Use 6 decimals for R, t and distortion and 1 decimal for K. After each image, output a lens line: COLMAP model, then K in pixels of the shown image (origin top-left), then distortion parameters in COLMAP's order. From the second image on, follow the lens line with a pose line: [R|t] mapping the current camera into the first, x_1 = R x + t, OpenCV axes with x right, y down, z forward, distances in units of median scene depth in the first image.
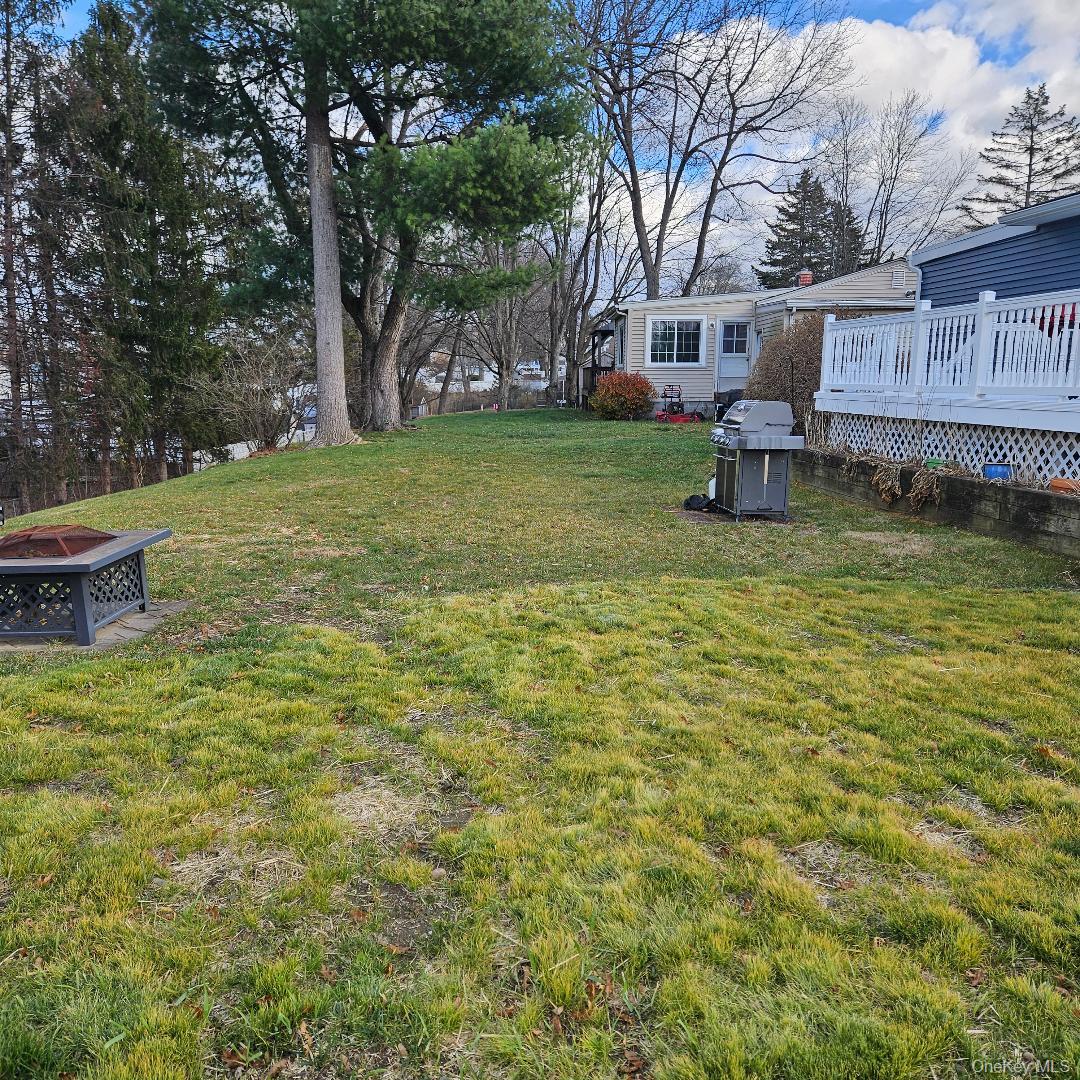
lens RADIAL K [[946.6, 0, 538.1], [0, 946.6, 590.0], [0, 0, 1]] dist [0.042823, -0.023408]
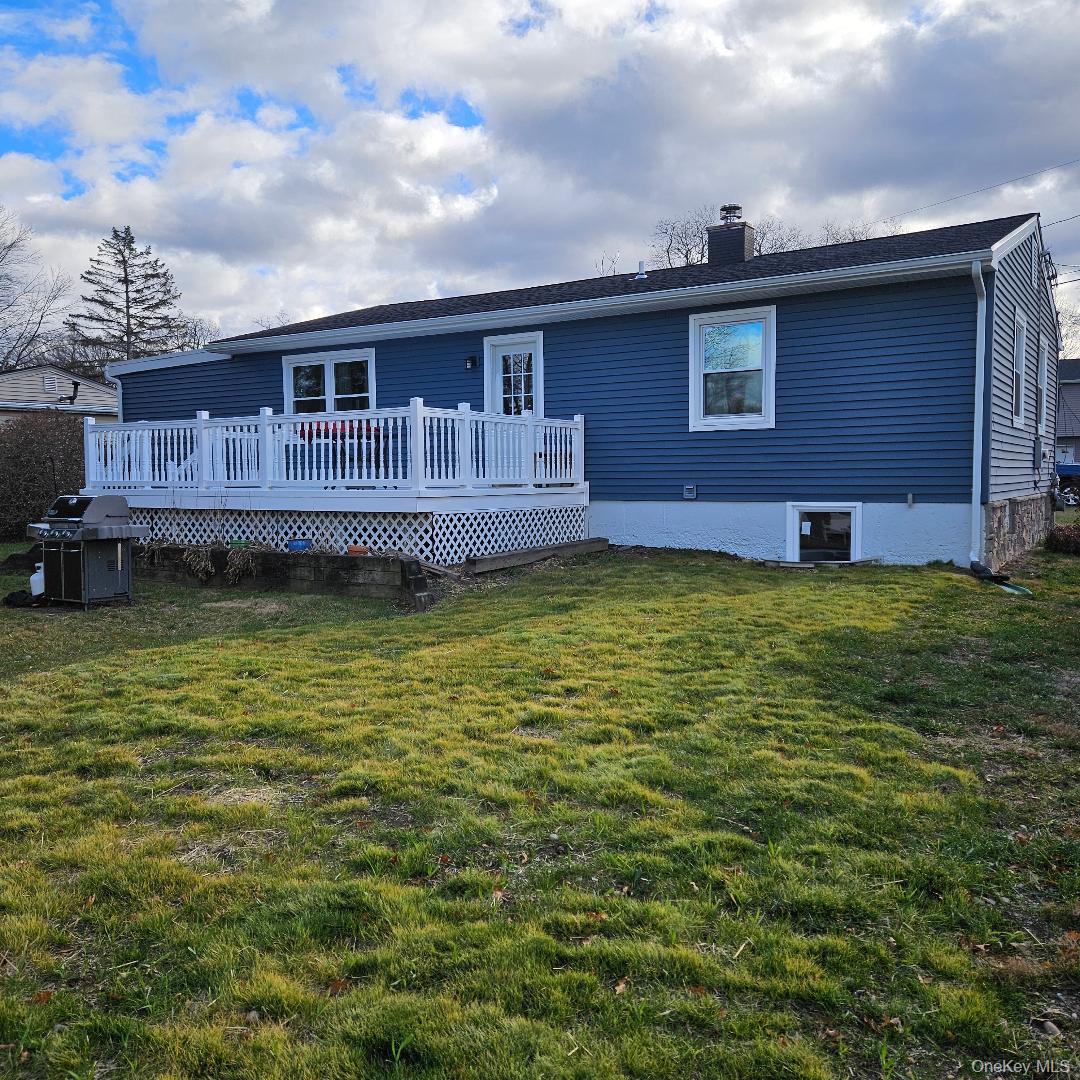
lens RADIAL K [[953.8, 0, 554.6], [0, 953.8, 528.3], [0, 0, 1]] dist [0.083196, -0.072302]
pose [[0.619830, -0.051586, 0.783039, -0.277204], [0.183171, 0.979784, -0.080444, 0.017672], [-0.763059, 0.193291, 0.616749, -0.051390]]
